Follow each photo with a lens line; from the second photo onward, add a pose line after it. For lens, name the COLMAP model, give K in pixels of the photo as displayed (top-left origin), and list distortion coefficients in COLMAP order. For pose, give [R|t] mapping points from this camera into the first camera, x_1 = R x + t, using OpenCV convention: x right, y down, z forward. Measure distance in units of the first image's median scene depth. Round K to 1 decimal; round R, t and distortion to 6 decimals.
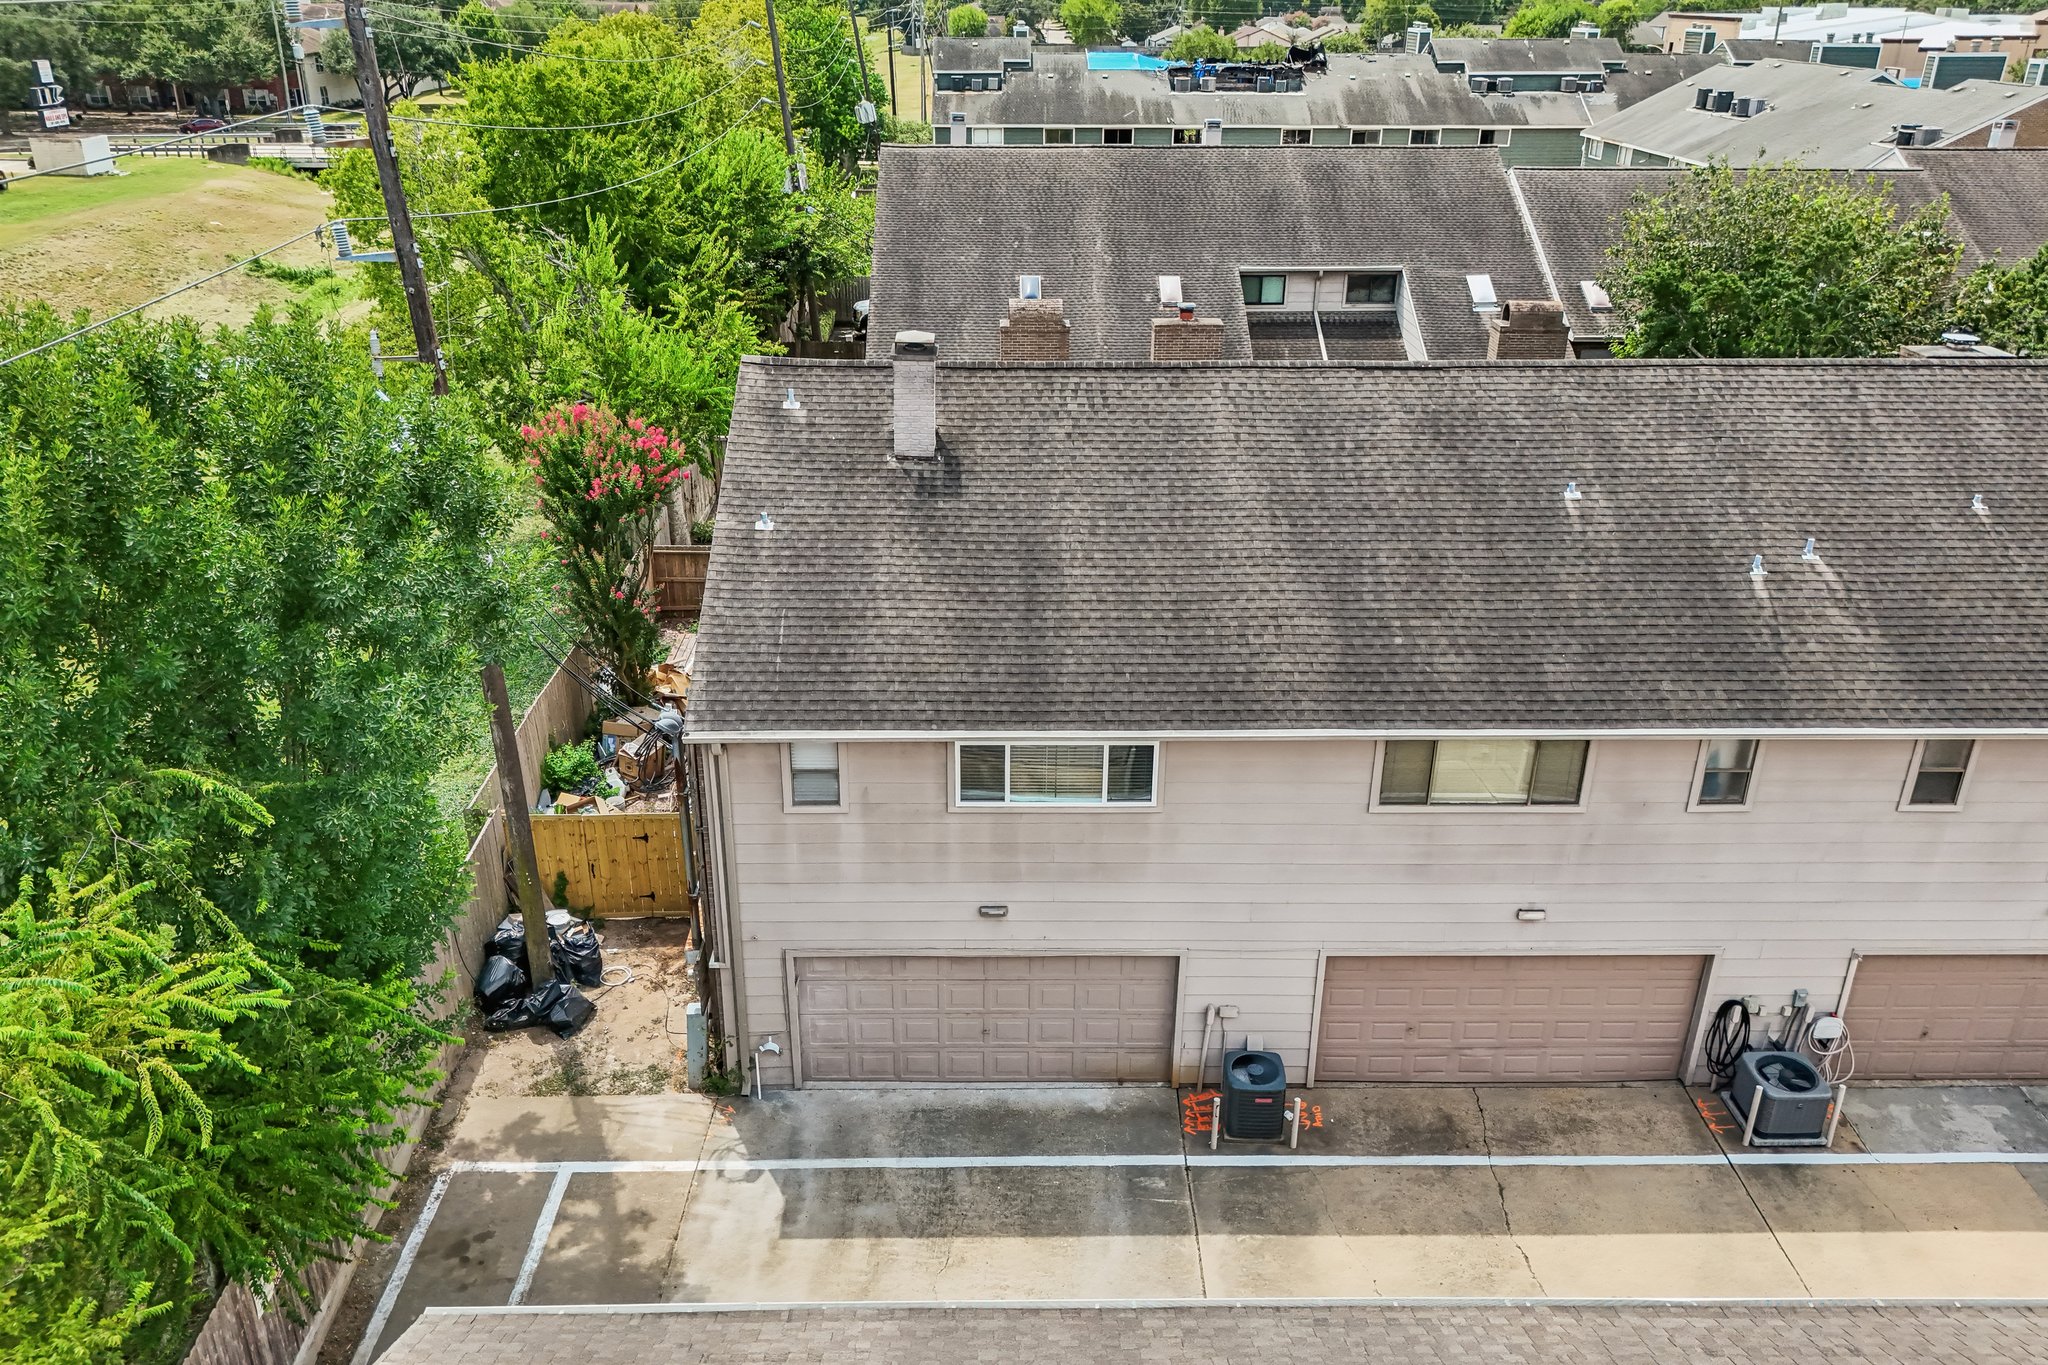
lens RADIAL K [[1593.5, 0, 1024.0], [0, 1593.5, 682.5], [0, 0, 1]] dist [0.065516, -0.077031]
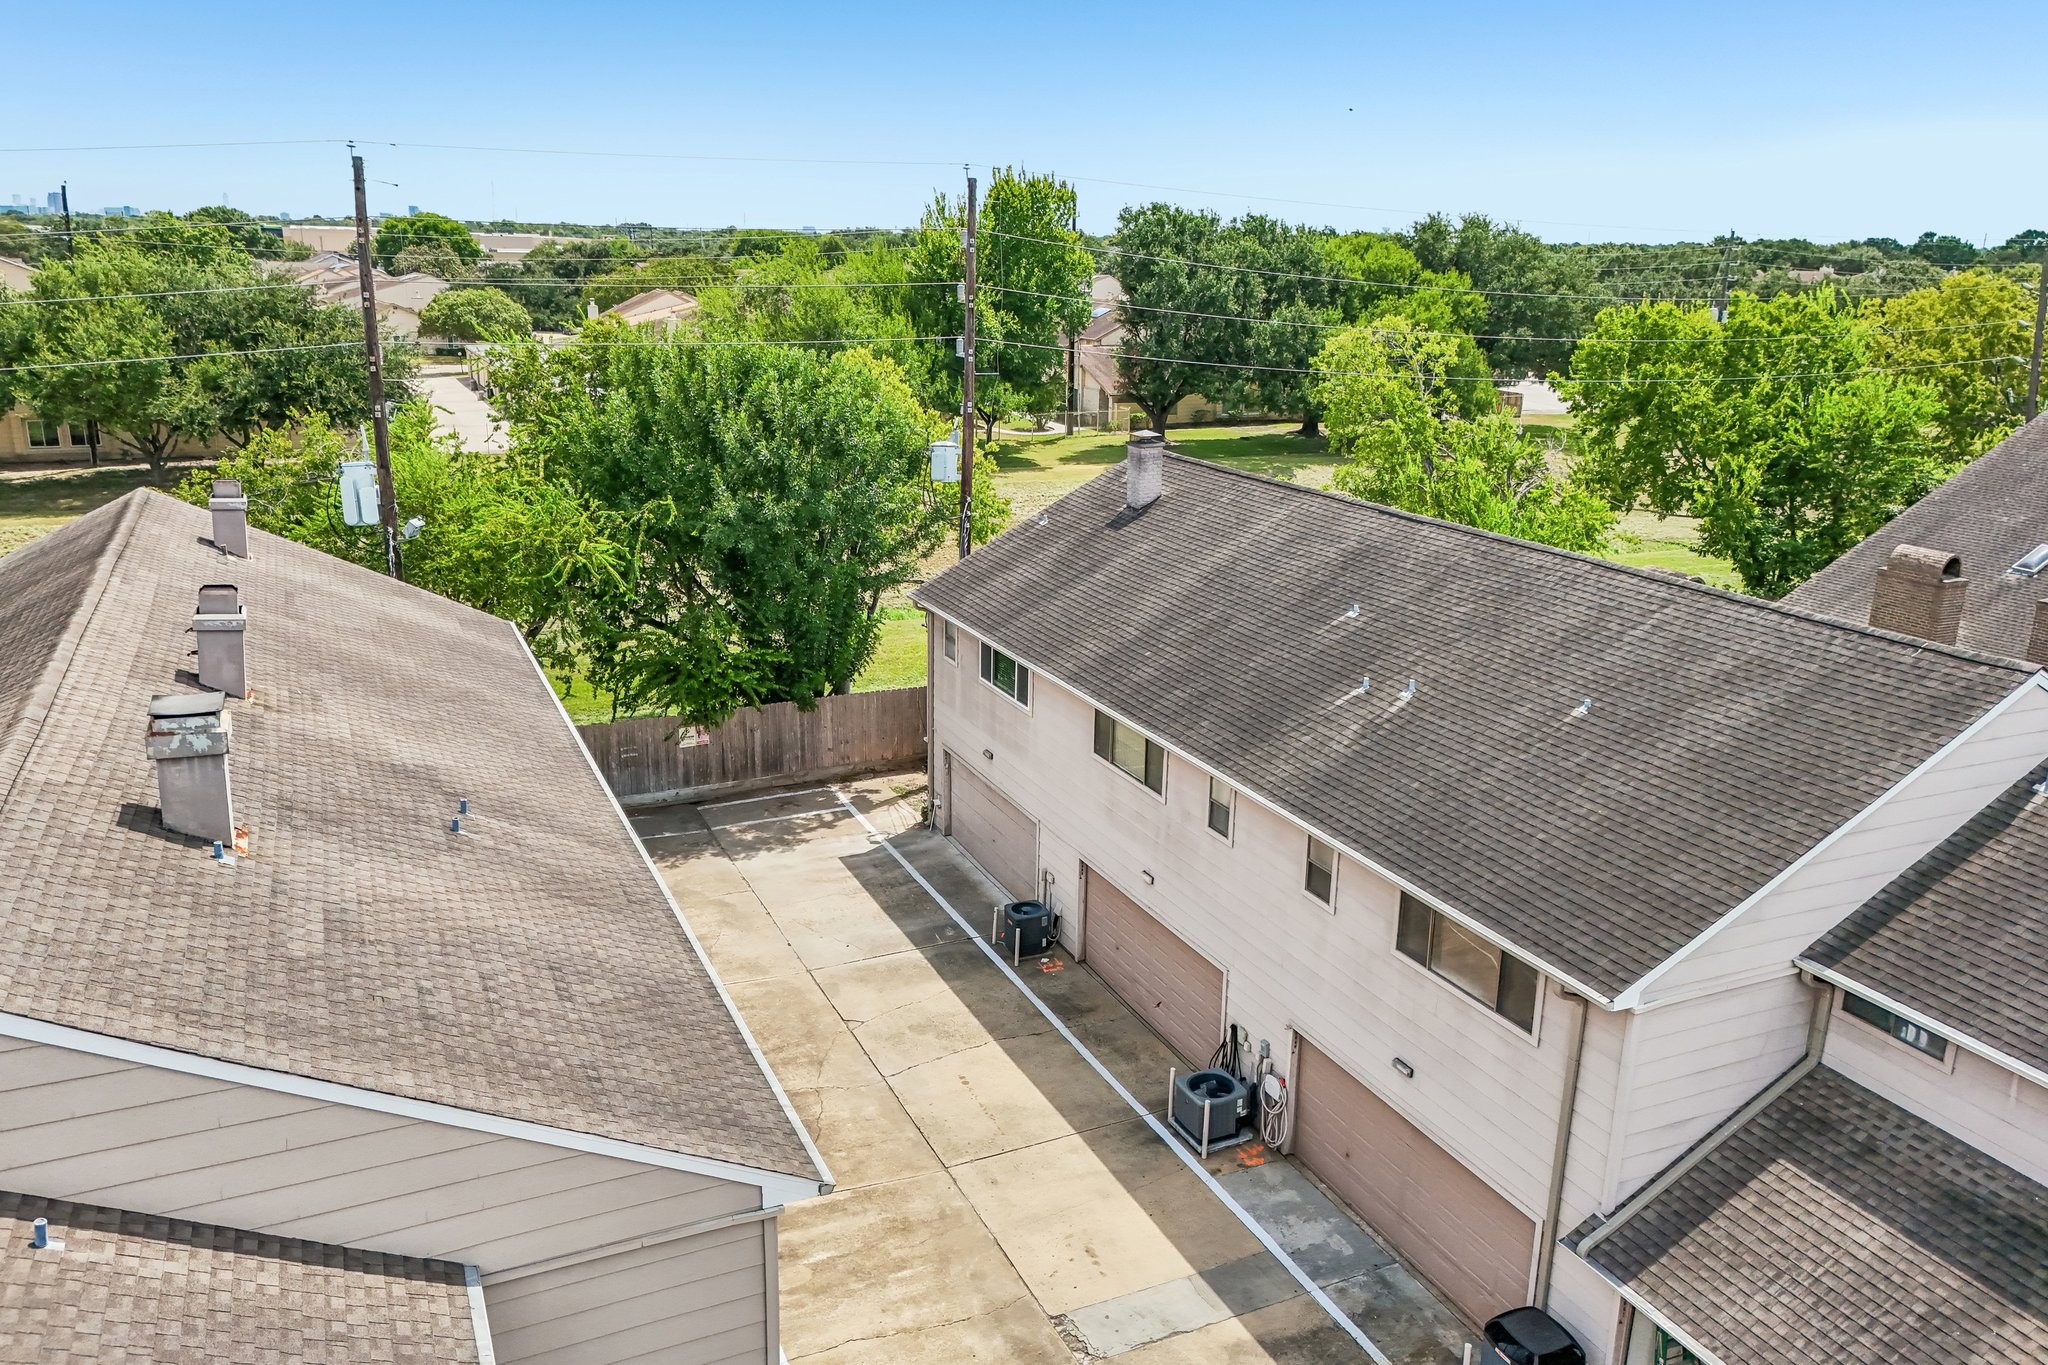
lens RADIAL K [[1593.5, 0, 1024.0], [0, 1593.5, 682.5], [0, 0, 1]] dist [0.065516, -0.077031]
pose [[0.372222, 0.238114, -0.897080, 1.465457], [-0.404439, 0.911555, 0.074144, -0.062588], [0.835392, 0.335216, 0.435603, 0.281107]]
